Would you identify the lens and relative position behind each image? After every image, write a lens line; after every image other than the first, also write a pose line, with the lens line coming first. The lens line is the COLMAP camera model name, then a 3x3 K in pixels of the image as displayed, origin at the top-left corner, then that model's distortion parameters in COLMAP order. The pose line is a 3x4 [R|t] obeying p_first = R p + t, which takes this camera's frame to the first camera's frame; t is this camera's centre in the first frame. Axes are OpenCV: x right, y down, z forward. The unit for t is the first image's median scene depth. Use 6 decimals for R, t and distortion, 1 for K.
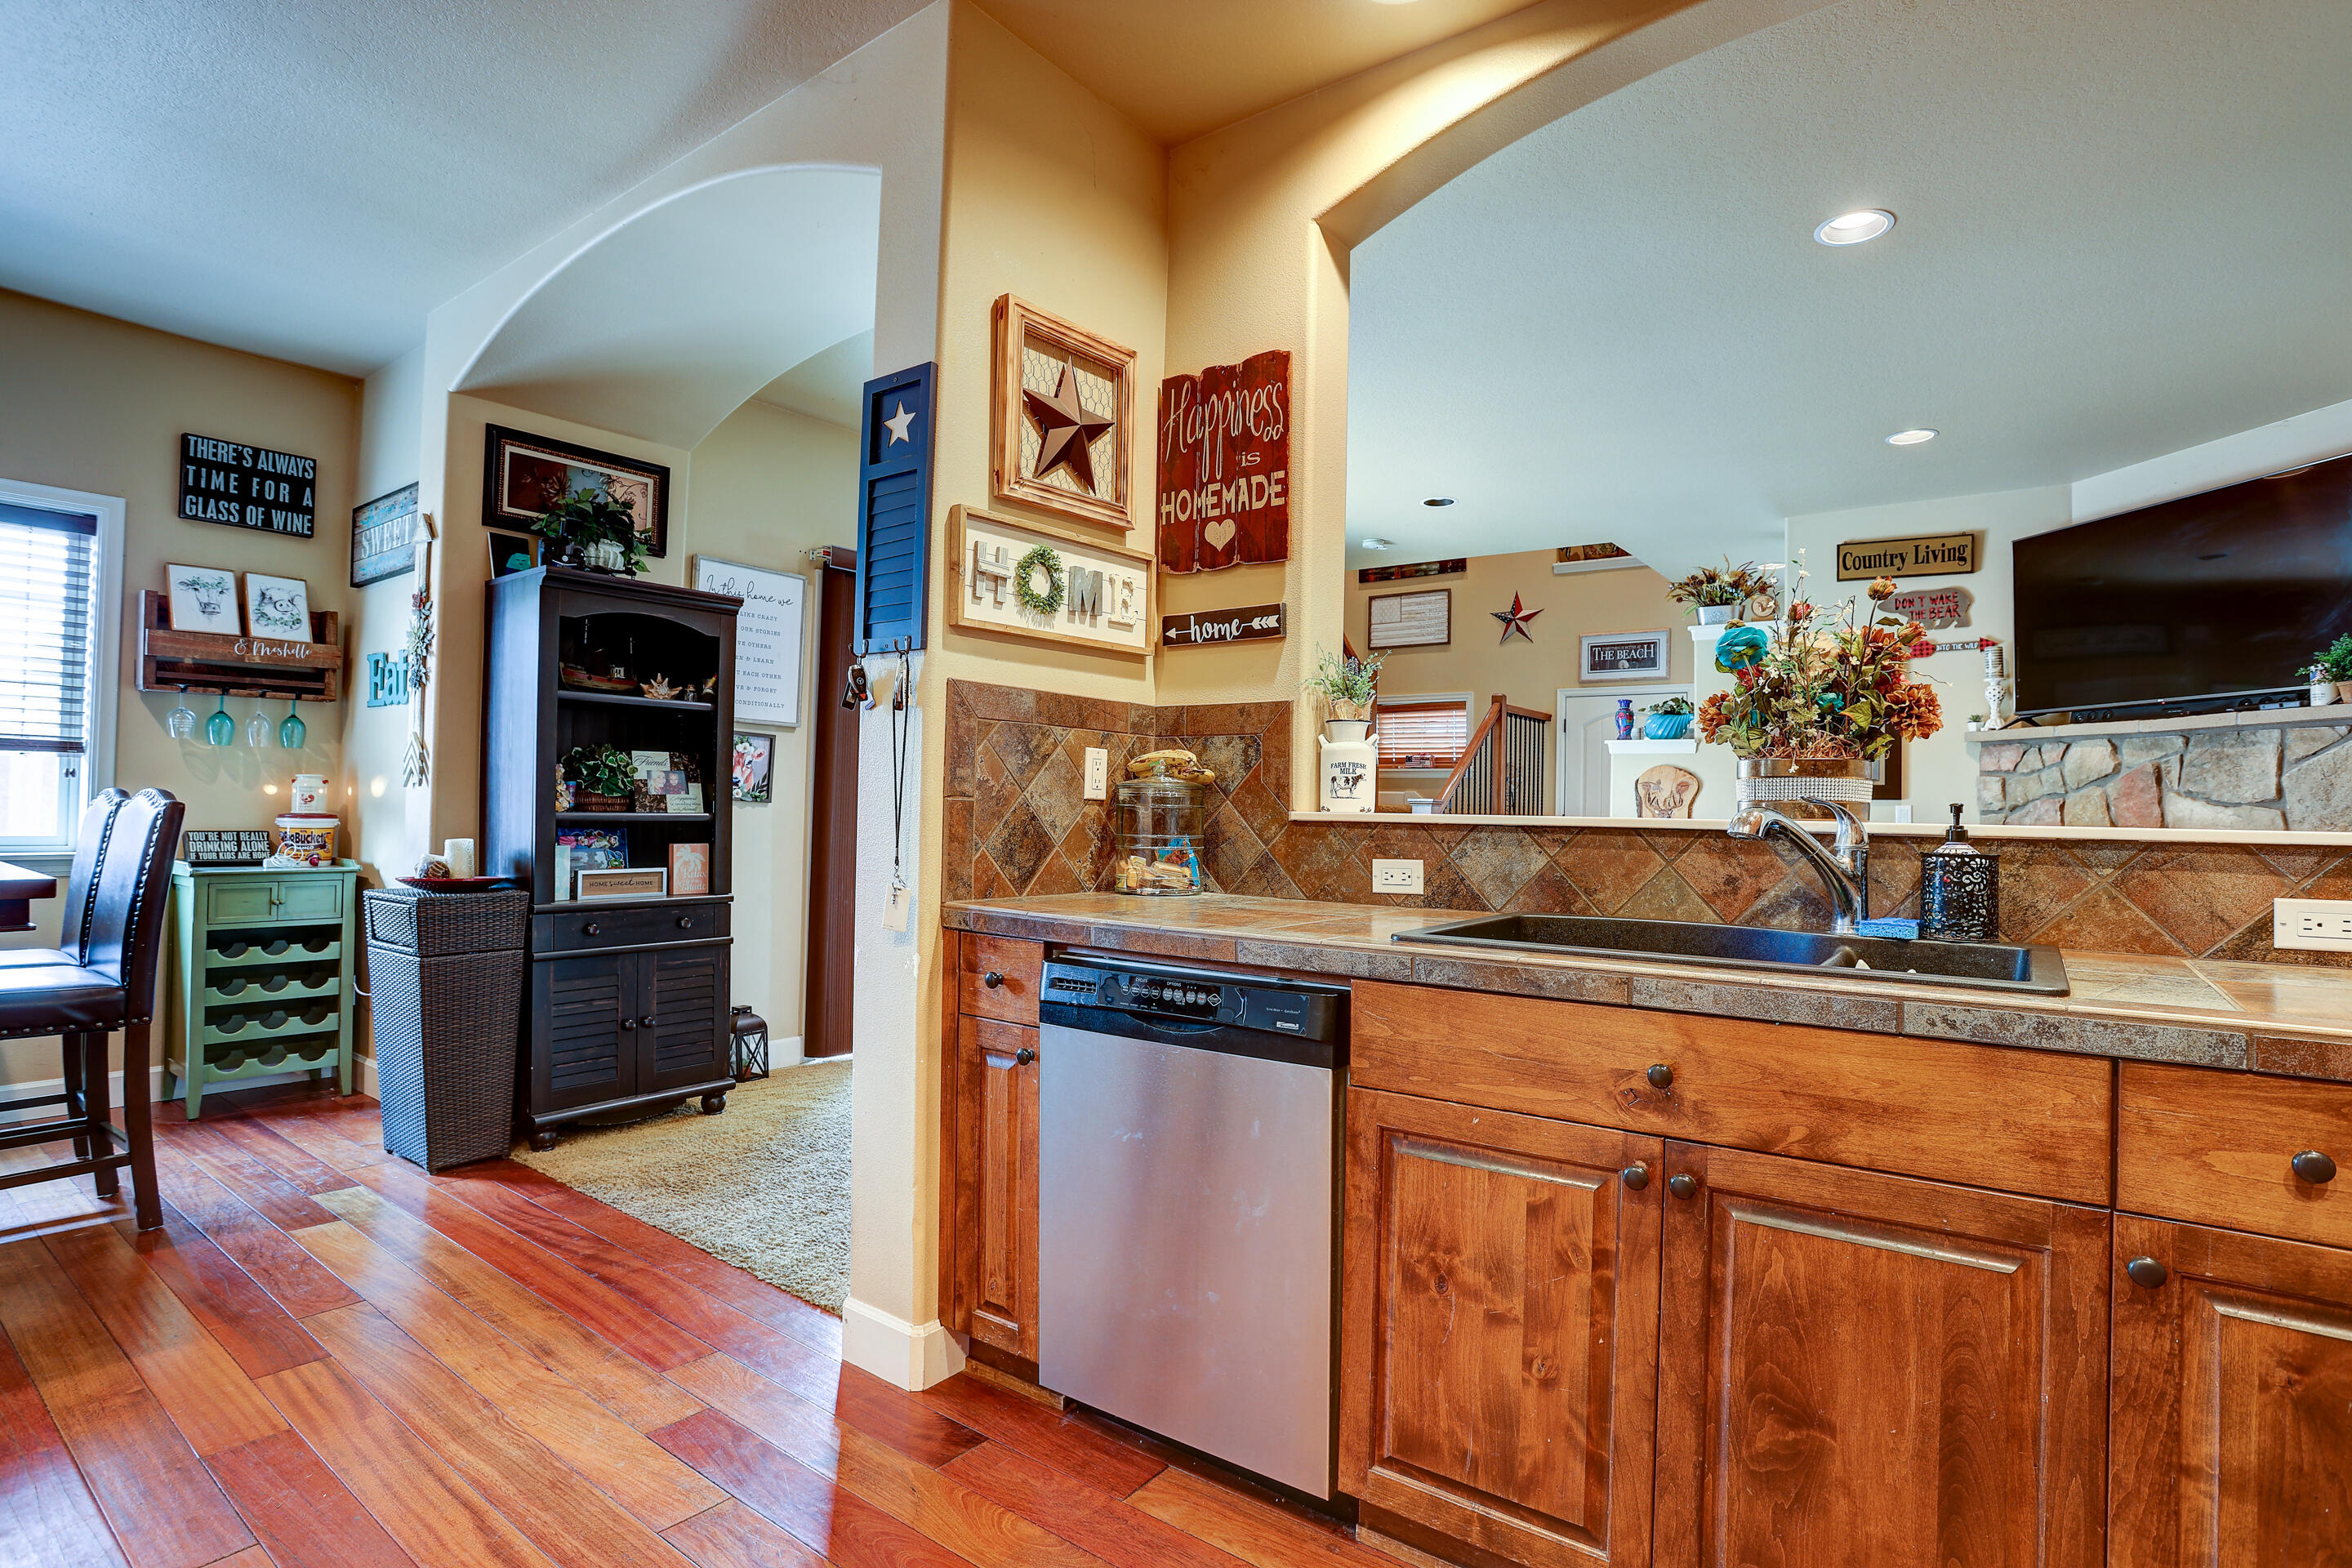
lens RADIAL K [[1163.1, 0, 1191.4], [0, 1163.1, 788.8], [0, 0, 1]] dist [-0.073126, 0.031083]
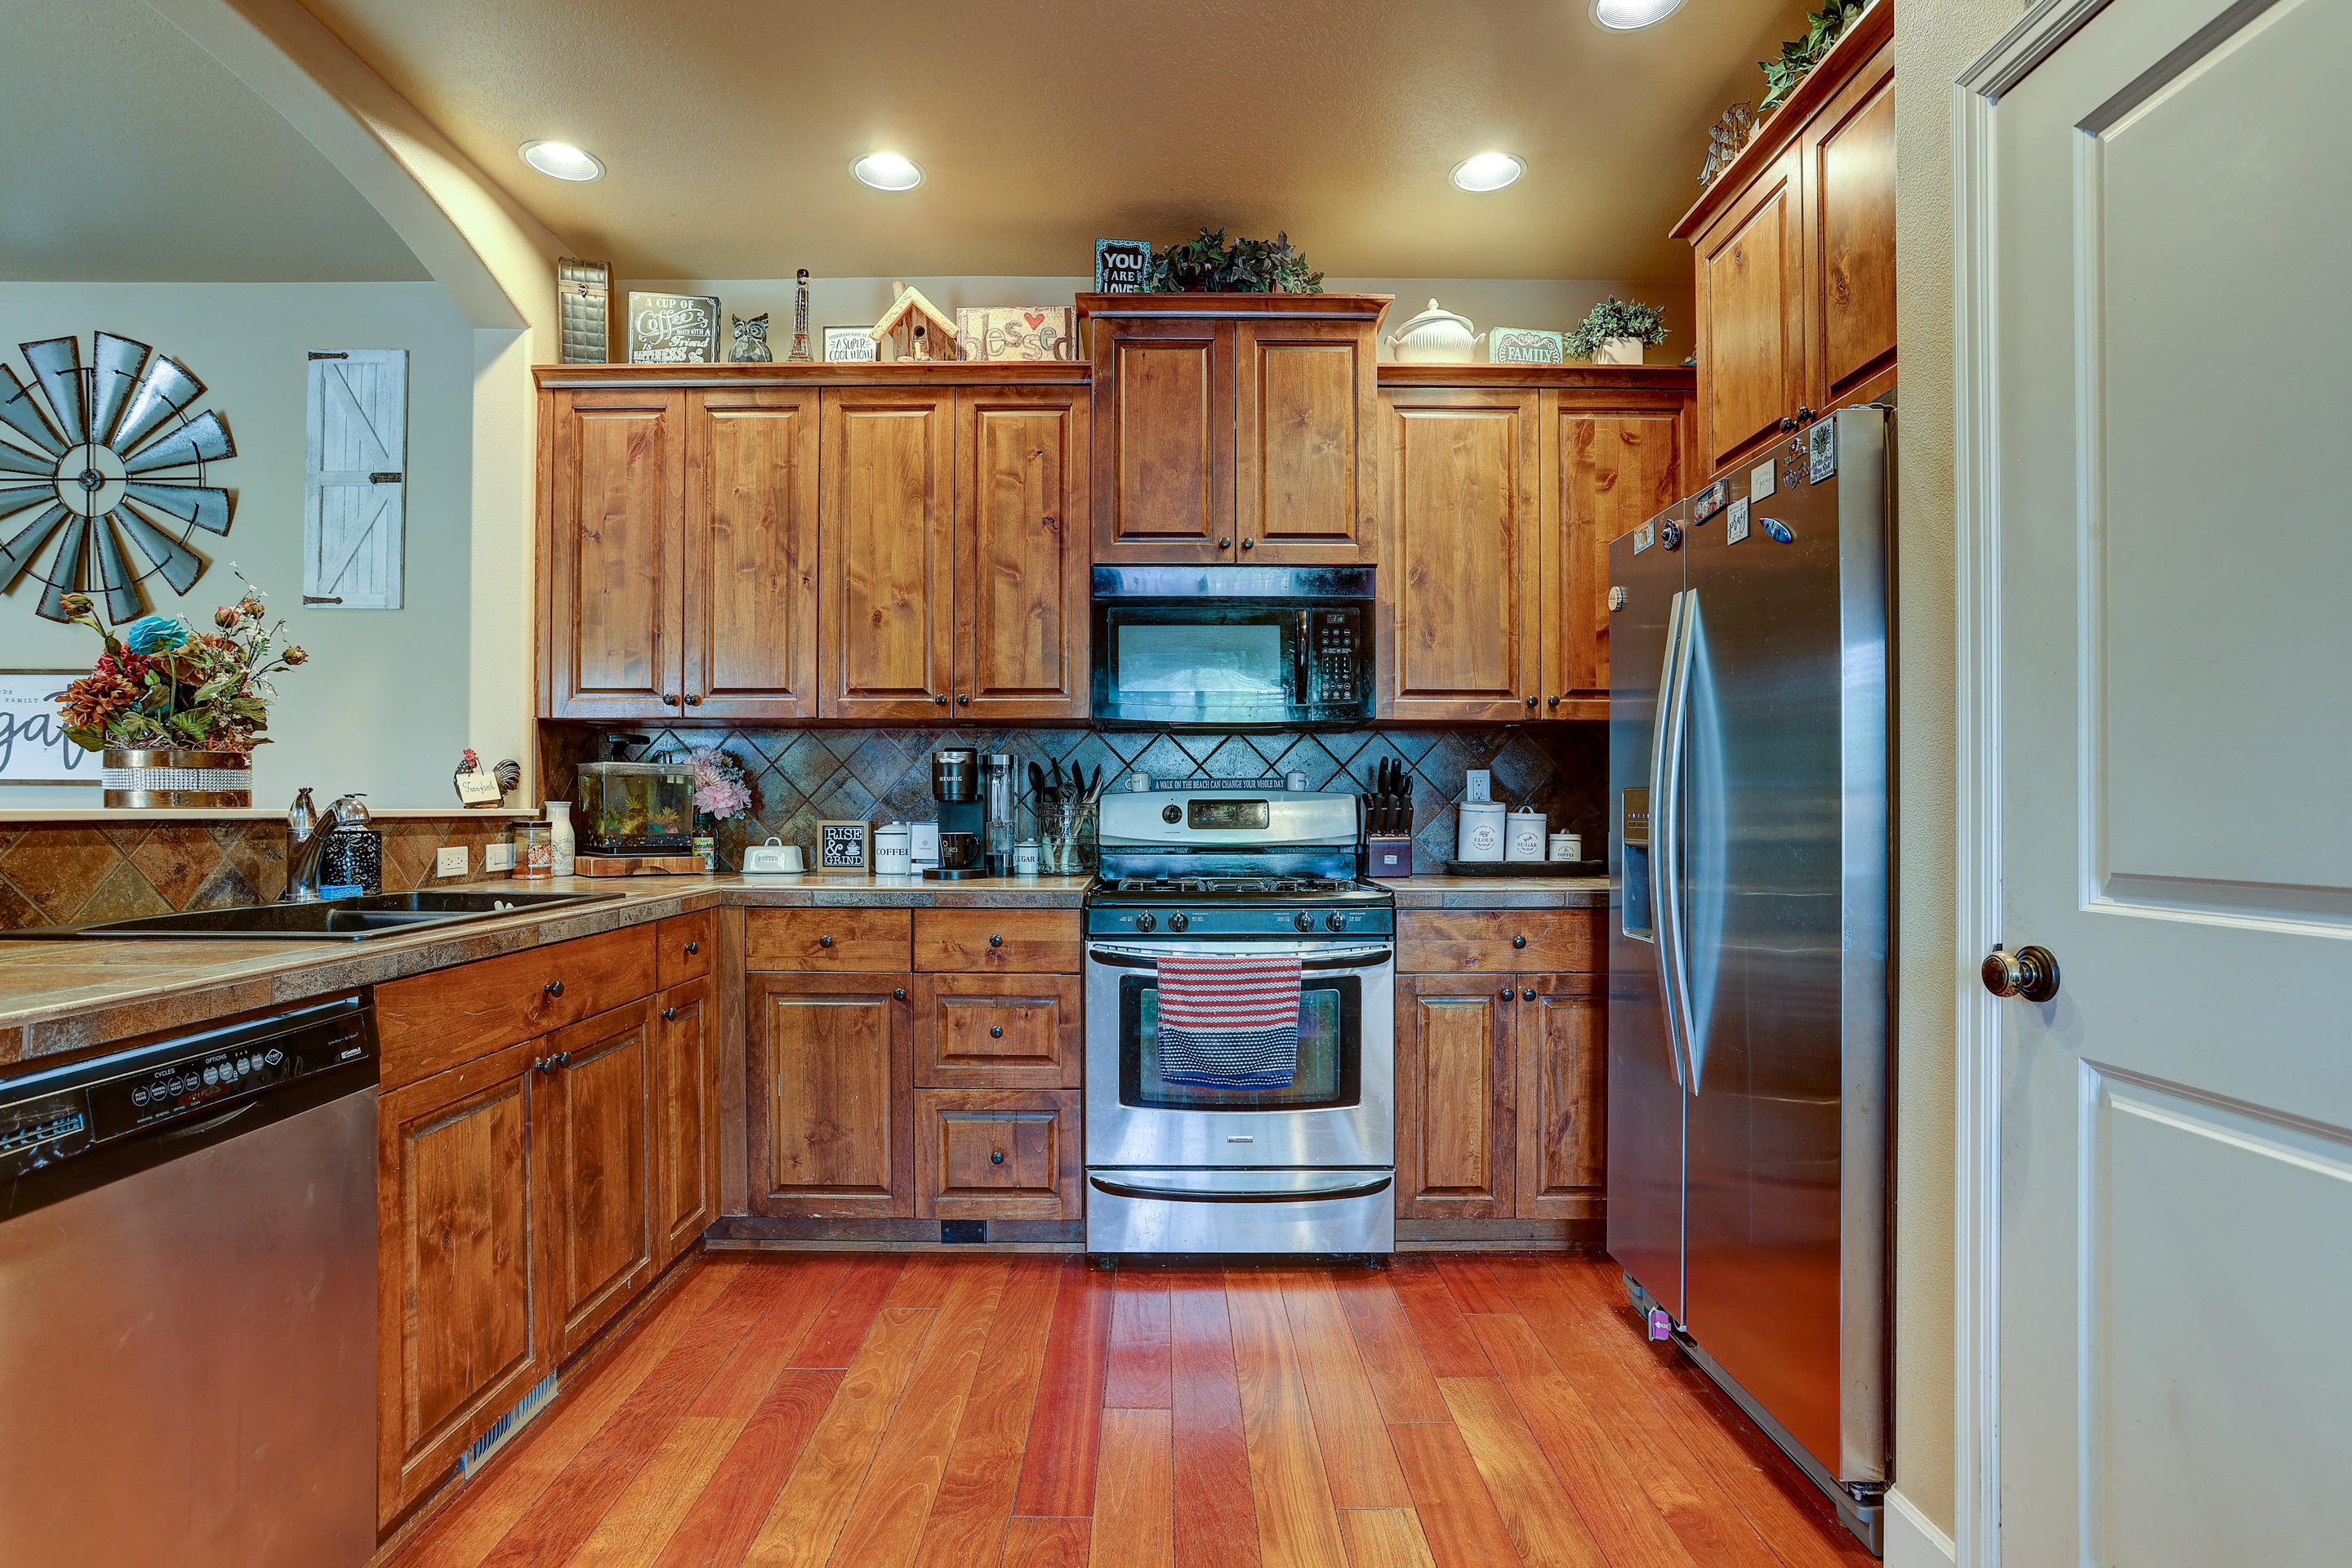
lens RADIAL K [[1161.0, 0, 1155.3], [0, 1161.0, 809.7], [0, 0, 1]] dist [-0.063054, 0.040276]
pose [[-0.589565, -0.022845, 0.807398, -0.655865], [-0.028067, 0.999576, 0.007788, -0.003334], [-0.807233, -0.018070, -0.589956, 0.688579]]
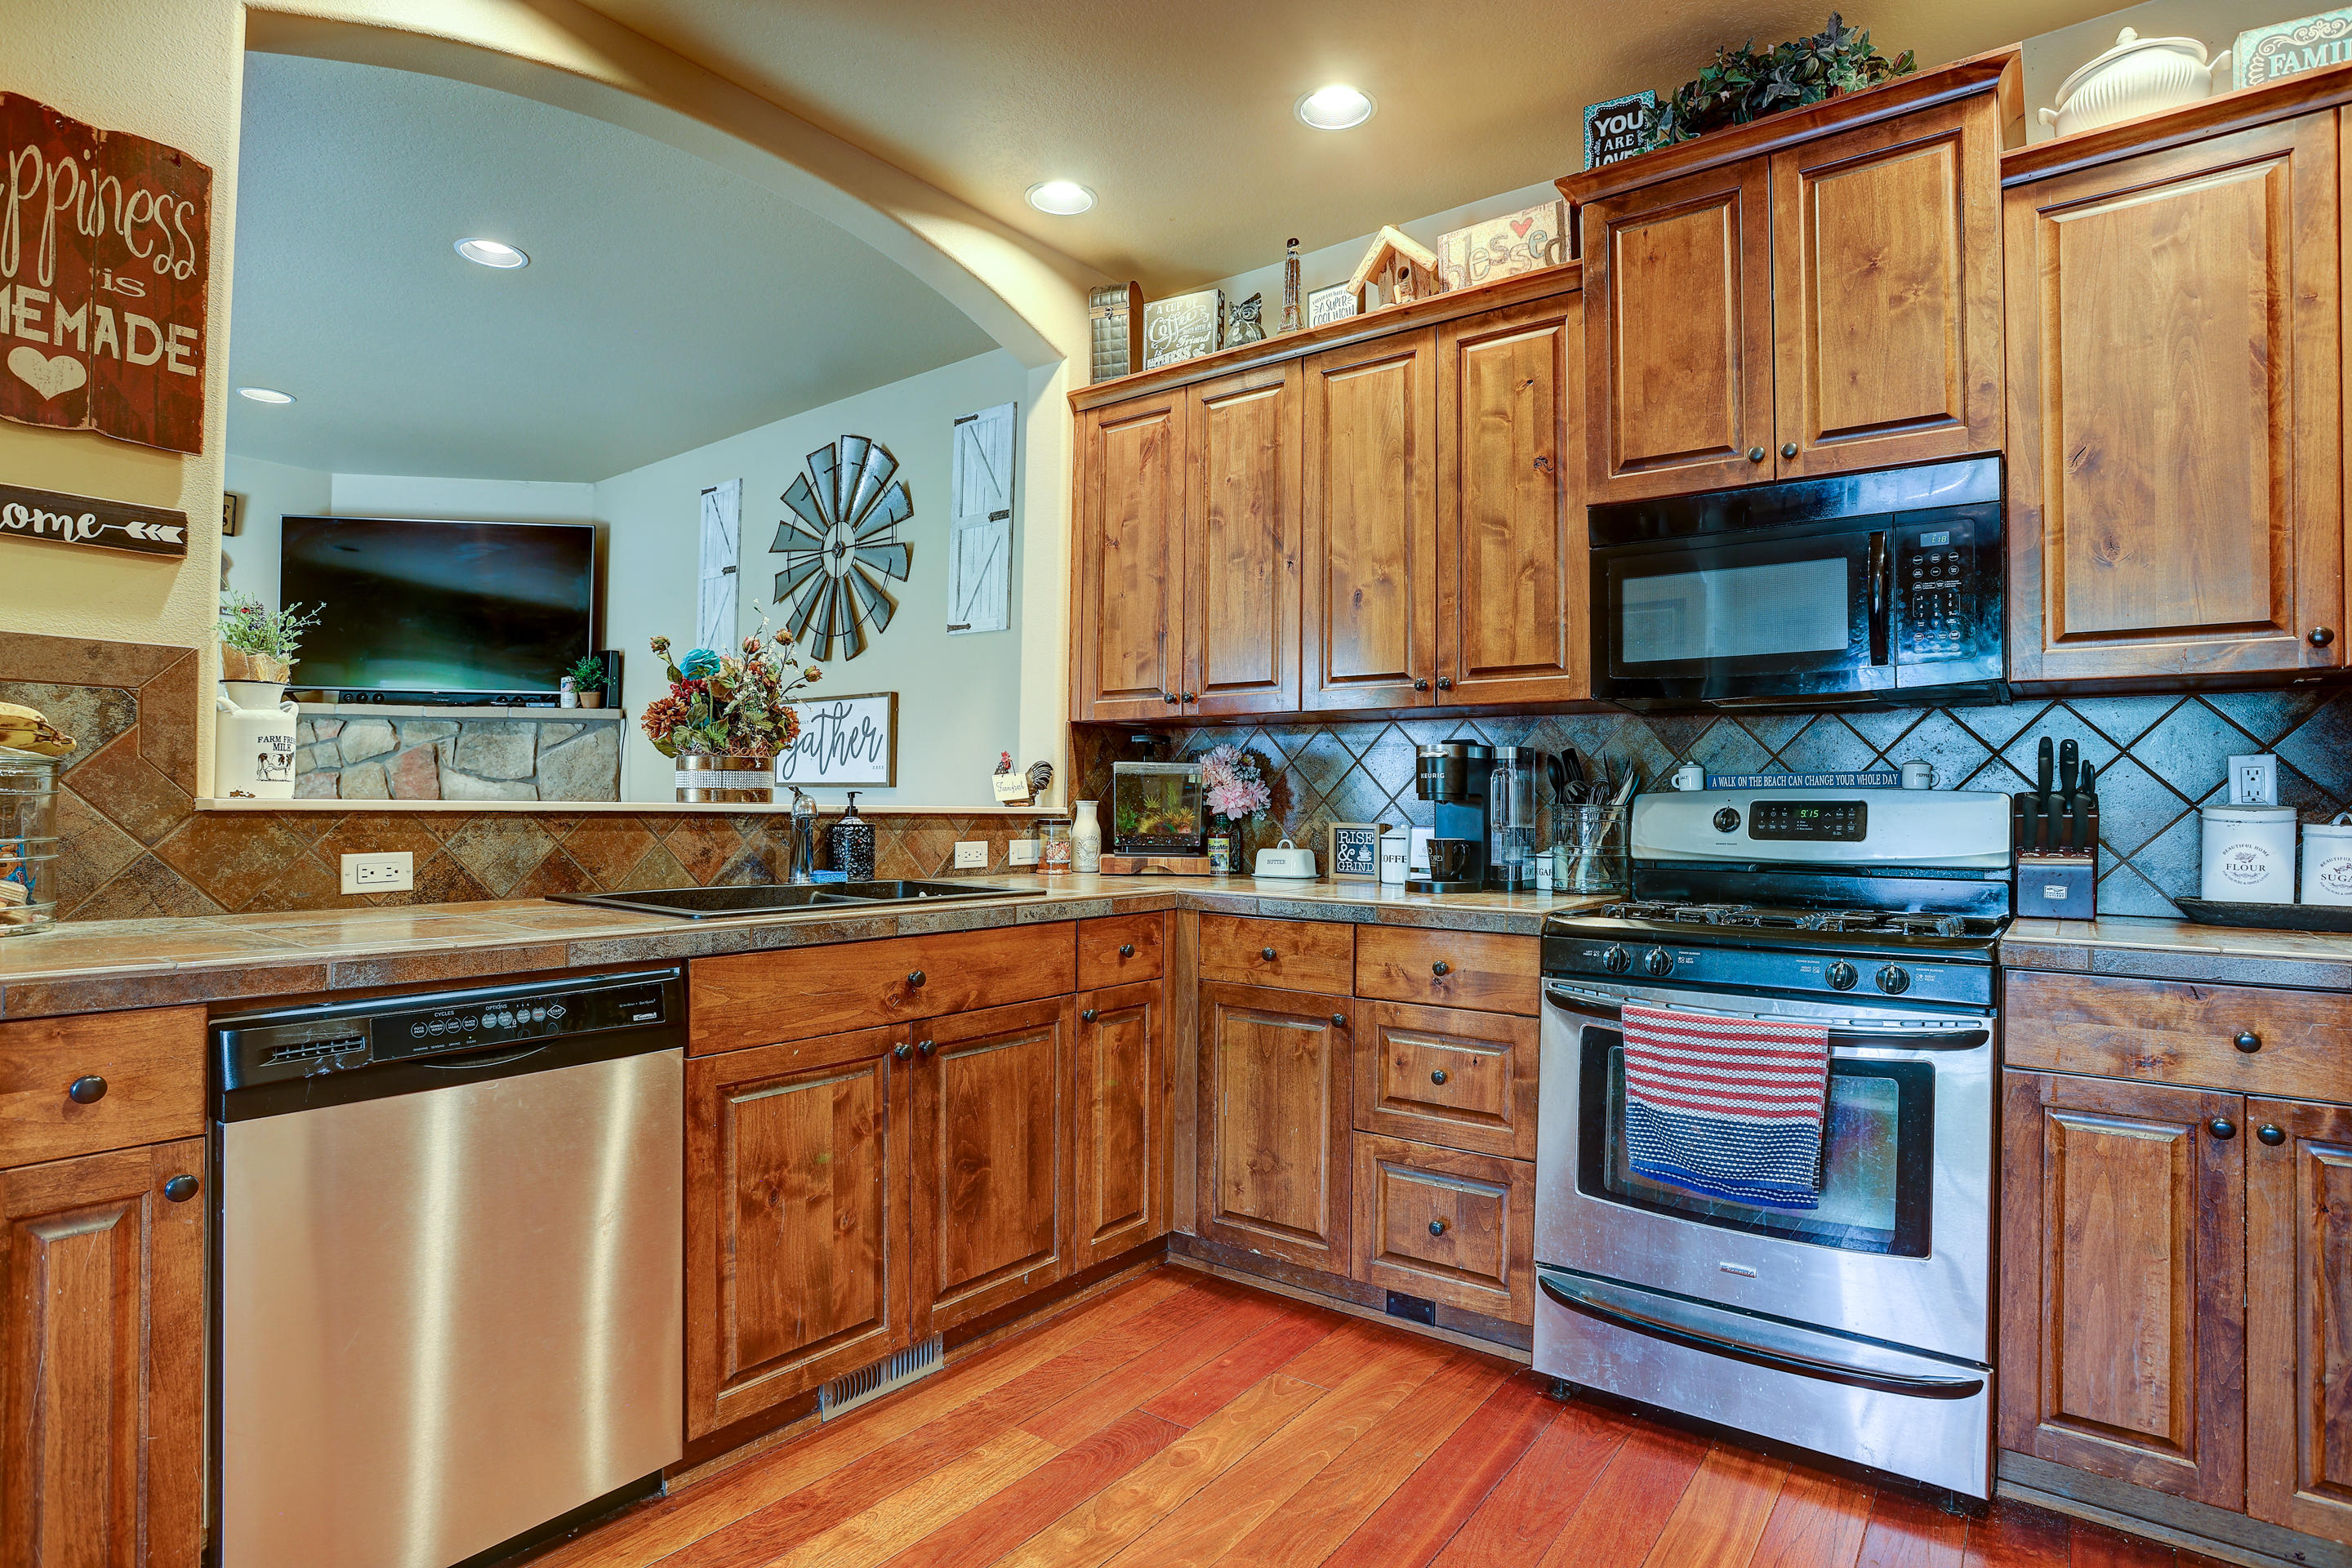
lens RADIAL K [[1205.1, 0, 1194.3], [0, 1205.1, 784.0], [0, 0, 1]] dist [-0.076730, 0.037358]
pose [[0.006671, -0.000751, 0.999977, -0.634848], [-0.027893, 0.999610, 0.000937, -0.007807], [-0.999589, -0.027898, 0.006648, 0.353680]]
